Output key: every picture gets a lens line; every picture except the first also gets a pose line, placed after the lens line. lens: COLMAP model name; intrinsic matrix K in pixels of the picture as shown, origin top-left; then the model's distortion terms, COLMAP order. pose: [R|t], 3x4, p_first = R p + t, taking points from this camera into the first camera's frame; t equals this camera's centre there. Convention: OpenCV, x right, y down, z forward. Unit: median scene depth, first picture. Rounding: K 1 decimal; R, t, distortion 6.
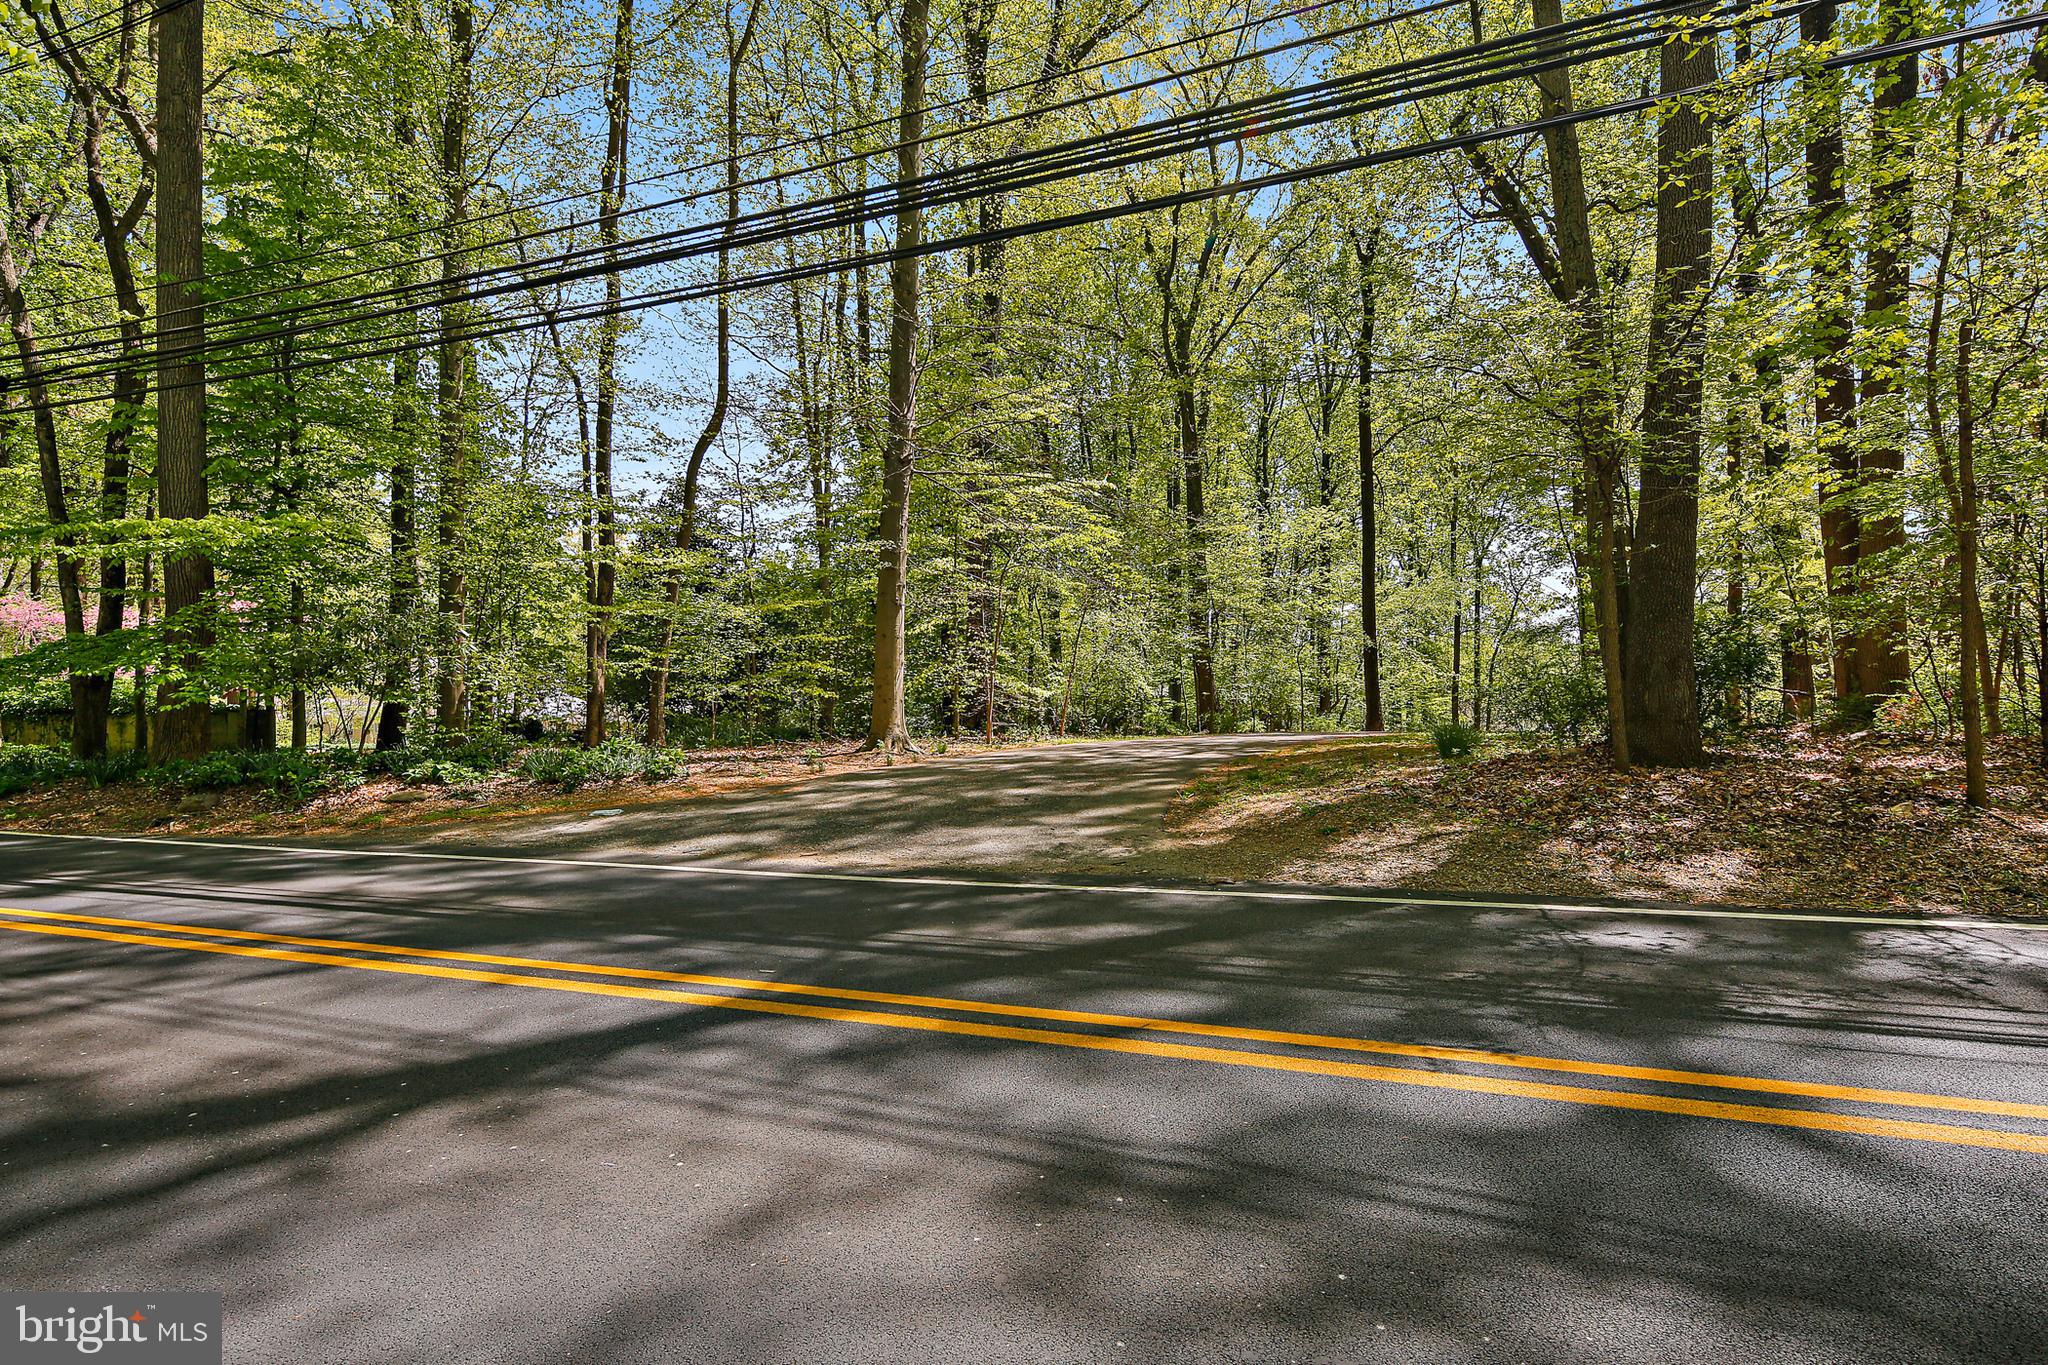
lens RADIAL K [[999.7, 0, 1027.9], [0, 999.7, 682.6], [0, 0, 1]] dist [0.003122, 0.000305]
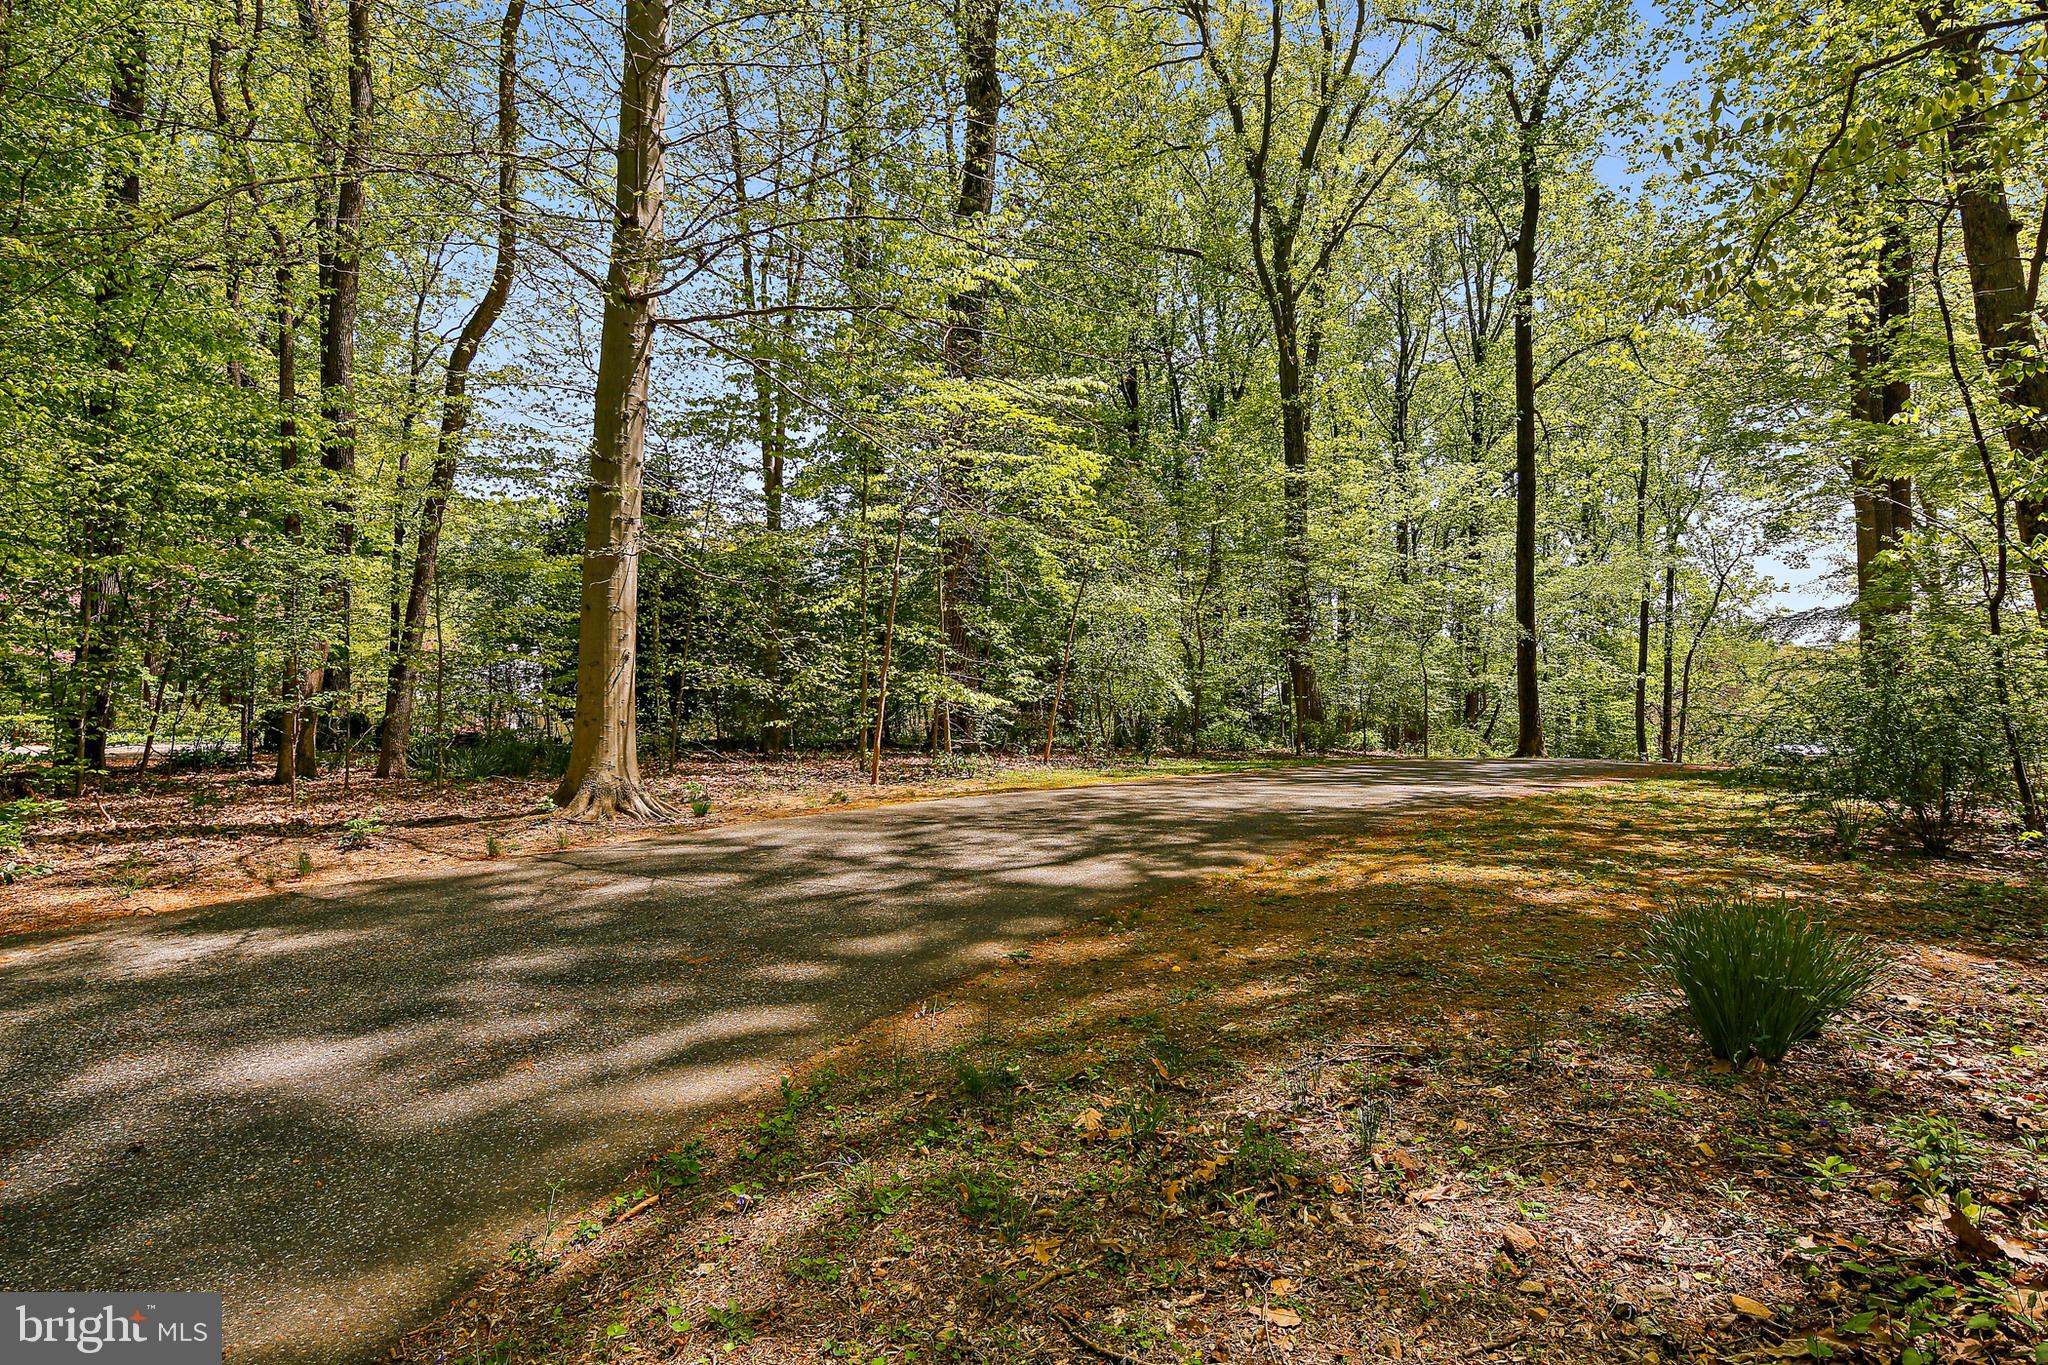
lens RADIAL K [[999.7, 0, 1019.0], [0, 999.7, 682.5], [0, 0, 1]] dist [0.003122, 0.000305]
pose [[0.989197, 0.013381, -0.145978, 0.058105], [-0.012155, 0.999883, 0.009287, -0.003965], [0.146085, -0.007412, 0.989244, 0.153589]]
